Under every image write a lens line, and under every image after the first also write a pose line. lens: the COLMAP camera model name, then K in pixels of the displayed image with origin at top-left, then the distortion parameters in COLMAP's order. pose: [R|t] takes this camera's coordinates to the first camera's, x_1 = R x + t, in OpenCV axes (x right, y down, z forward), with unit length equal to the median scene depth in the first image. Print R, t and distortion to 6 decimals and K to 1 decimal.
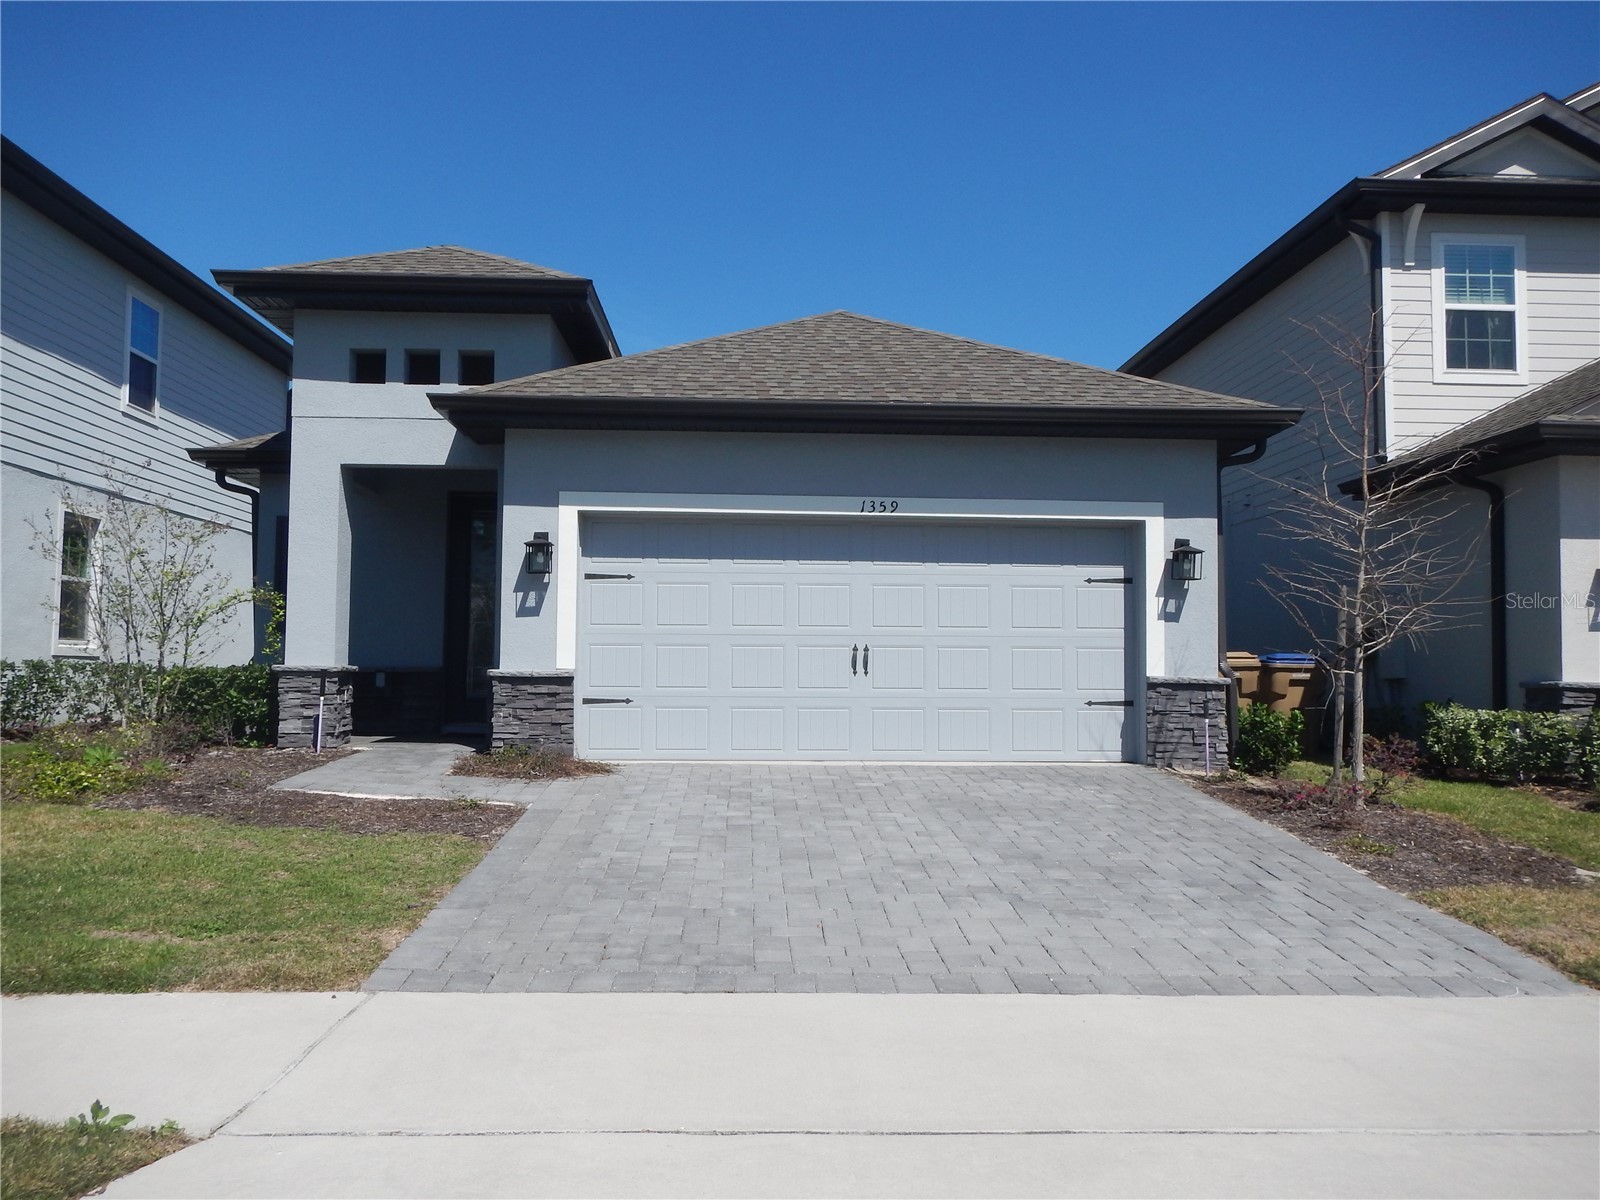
lens RADIAL K [[1325.1, 0, 800.0], [0, 1325.1, 600.0], [0, 0, 1]] dist [-0.001184, 0.003596]
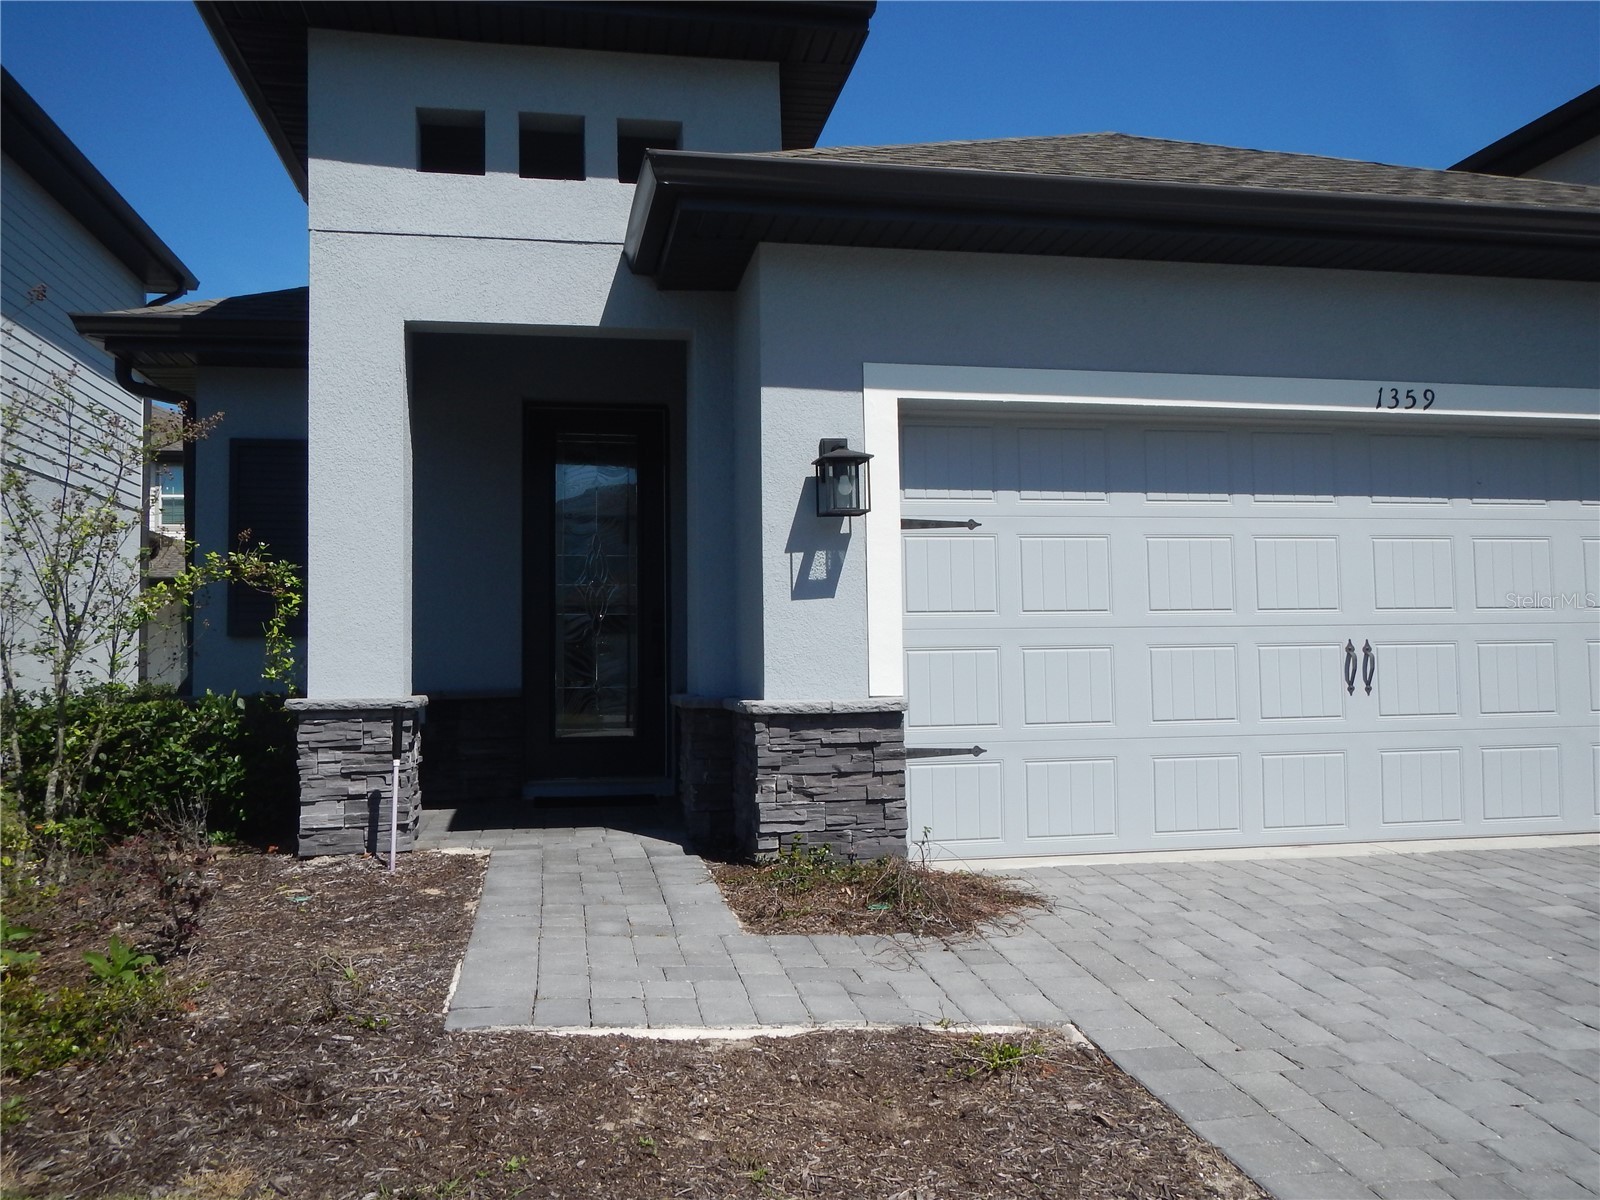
lens RADIAL K [[1325.1, 0, 800.0], [0, 1325.1, 600.0], [0, 0, 1]] dist [-0.001184, 0.003596]
pose [[0.989911, -0.013563, 0.141043, -0.281360], [0.012717, 0.999895, 0.006894, 0.009253], [-0.141122, -0.005031, 0.989979, 0.472760]]
